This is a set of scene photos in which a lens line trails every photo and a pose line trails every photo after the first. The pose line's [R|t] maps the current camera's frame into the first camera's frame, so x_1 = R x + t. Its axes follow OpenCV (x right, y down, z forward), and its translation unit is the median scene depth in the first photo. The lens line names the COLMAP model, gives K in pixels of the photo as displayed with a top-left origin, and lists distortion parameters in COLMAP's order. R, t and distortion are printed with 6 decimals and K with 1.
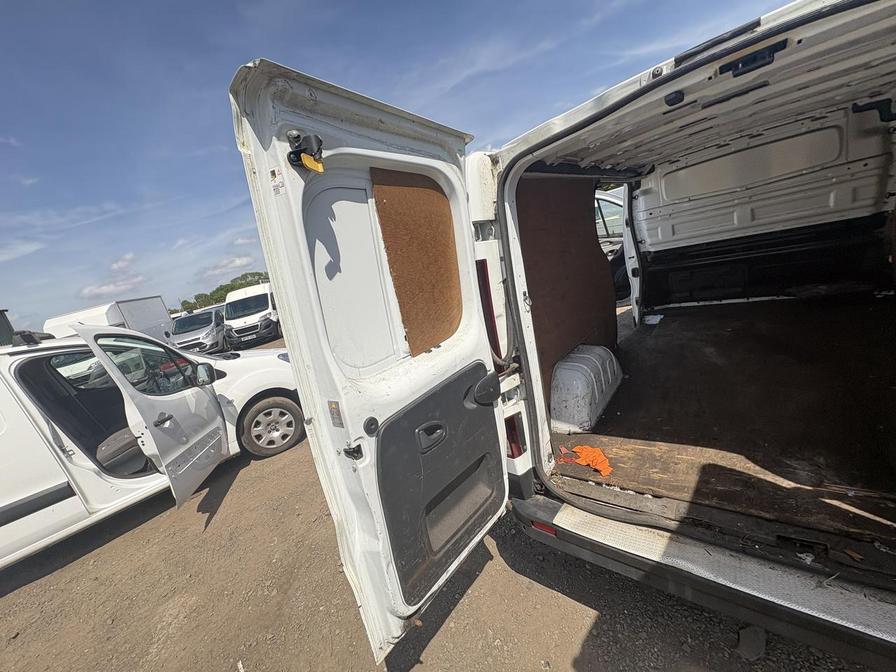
lens RADIAL K [[357.2, 0, 448.7], [0, 357.2, 331.0], [0, 0, 1]] dist [-0.003669, 0.001842]
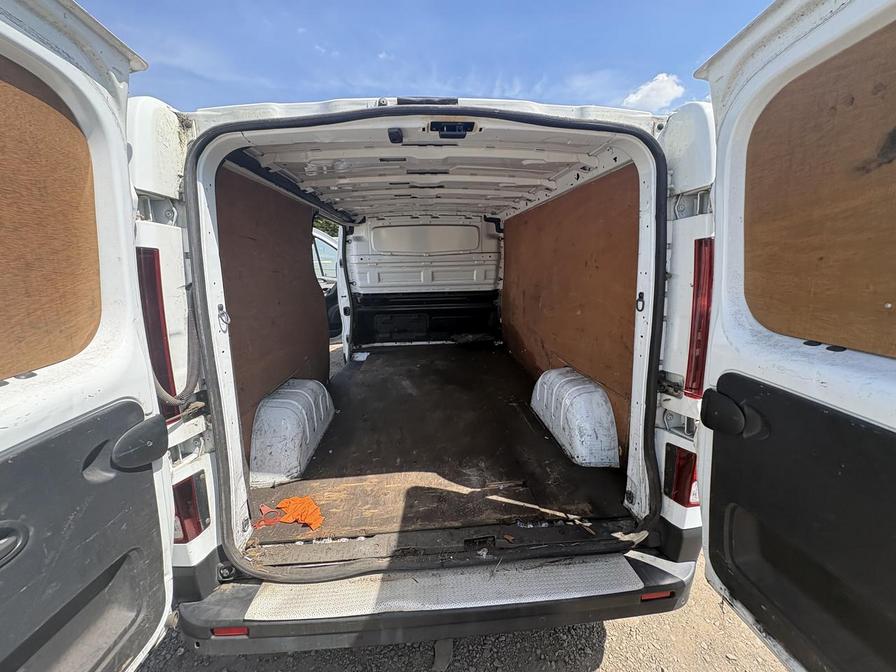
lens RADIAL K [[357.2, 0, 447.0], [0, 357.2, 335.8], [0, 0, 1]] dist [-0.003669, 0.001842]
pose [[0.719033, 0.069994, 0.691443, 0.039849], [-0.000793, 0.994997, -0.099898, 0.029556], [-0.694976, 0.071281, 0.715491, 0.132269]]
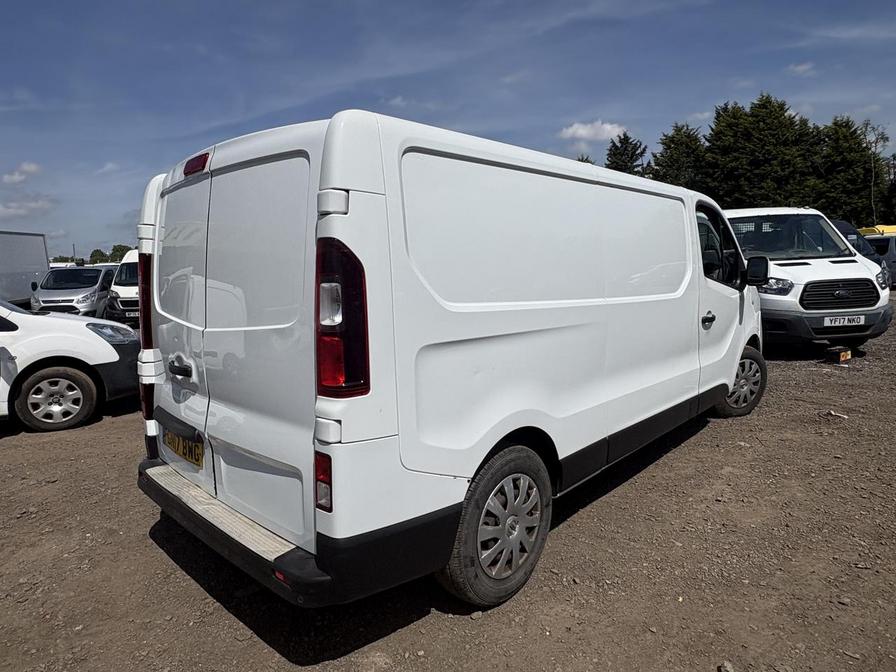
lens RADIAL K [[544.1, 0, 453.2], [0, 544.1, 334.2], [0, 0, 1]] dist [0.003051, 0.002996]
pose [[0.975626, 0.215664, -0.040532, 1.159032], [-0.218165, 0.973149, -0.073381, -0.012198], [0.023618, 0.080436, 0.996480, -0.806766]]
